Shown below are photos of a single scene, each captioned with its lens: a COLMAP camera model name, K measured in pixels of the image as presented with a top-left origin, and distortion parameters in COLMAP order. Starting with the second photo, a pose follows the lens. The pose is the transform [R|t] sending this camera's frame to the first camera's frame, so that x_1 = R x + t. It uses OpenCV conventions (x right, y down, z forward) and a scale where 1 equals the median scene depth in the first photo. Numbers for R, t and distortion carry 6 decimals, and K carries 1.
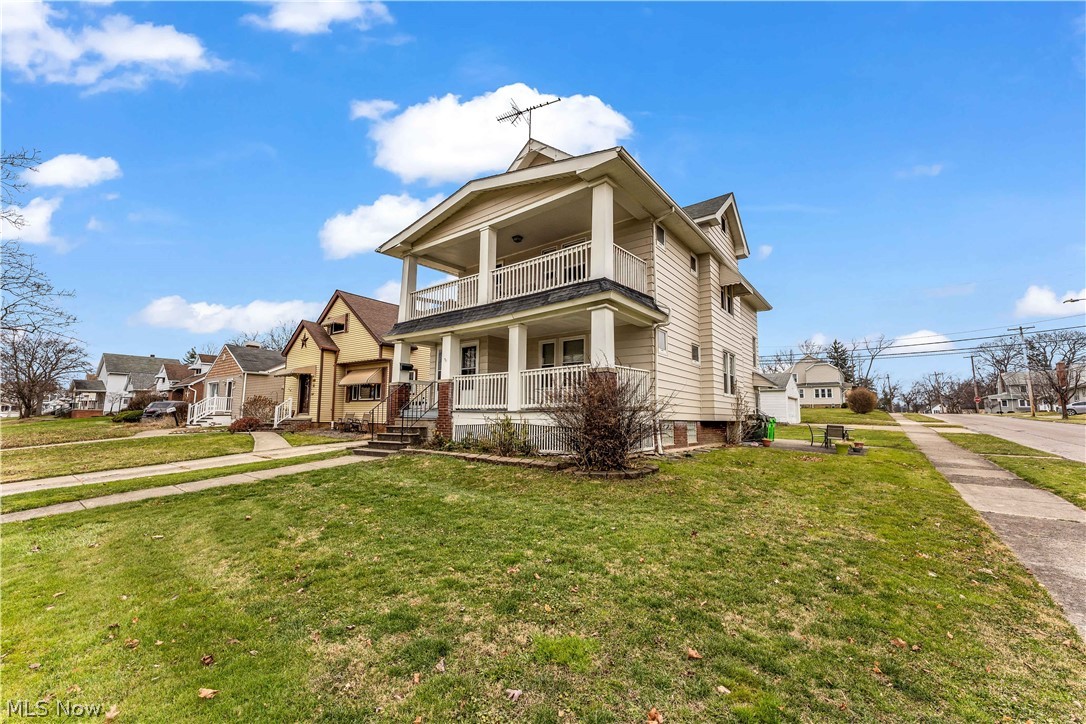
lens RADIAL K [[435.0, 0, 541.3], [0, 435.0, 360.5], [0, 0, 1]] dist [0.003106, 0.000099]
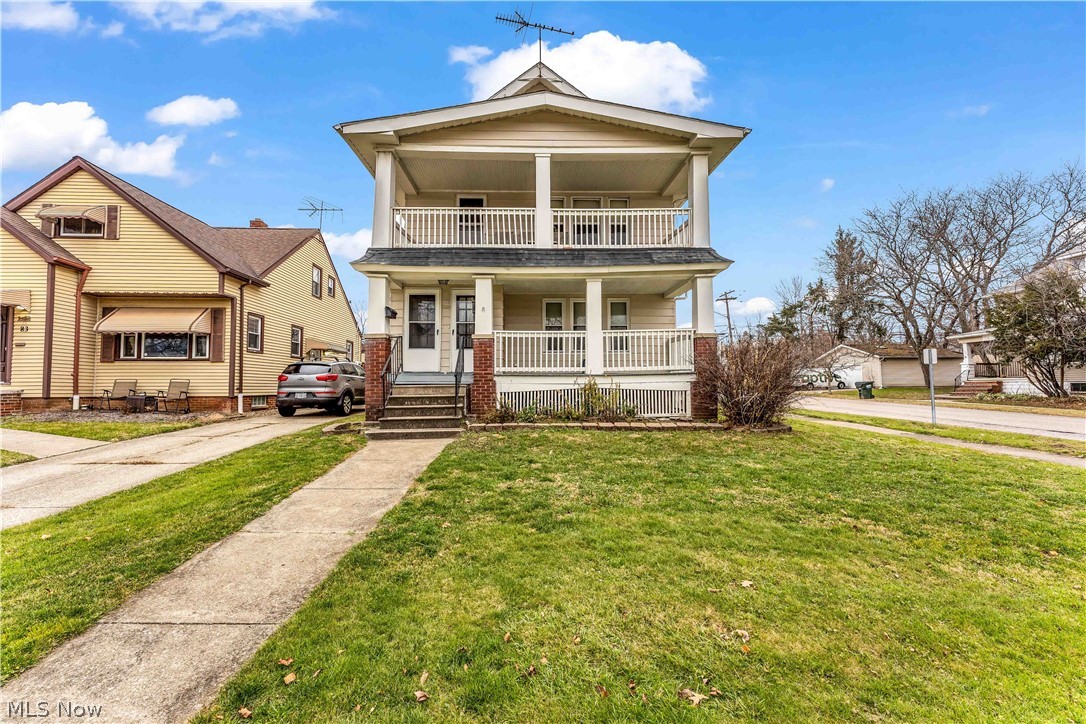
lens RADIAL K [[435.0, 0, 539.8], [0, 435.0, 363.1], [0, 0, 1]] dist [0.003106, 0.000099]
pose [[0.767546, 0.026587, 0.640442, -0.581227], [-0.071687, 0.996432, 0.044549, 0.047461], [-0.636973, -0.080104, 0.766713, 0.301420]]
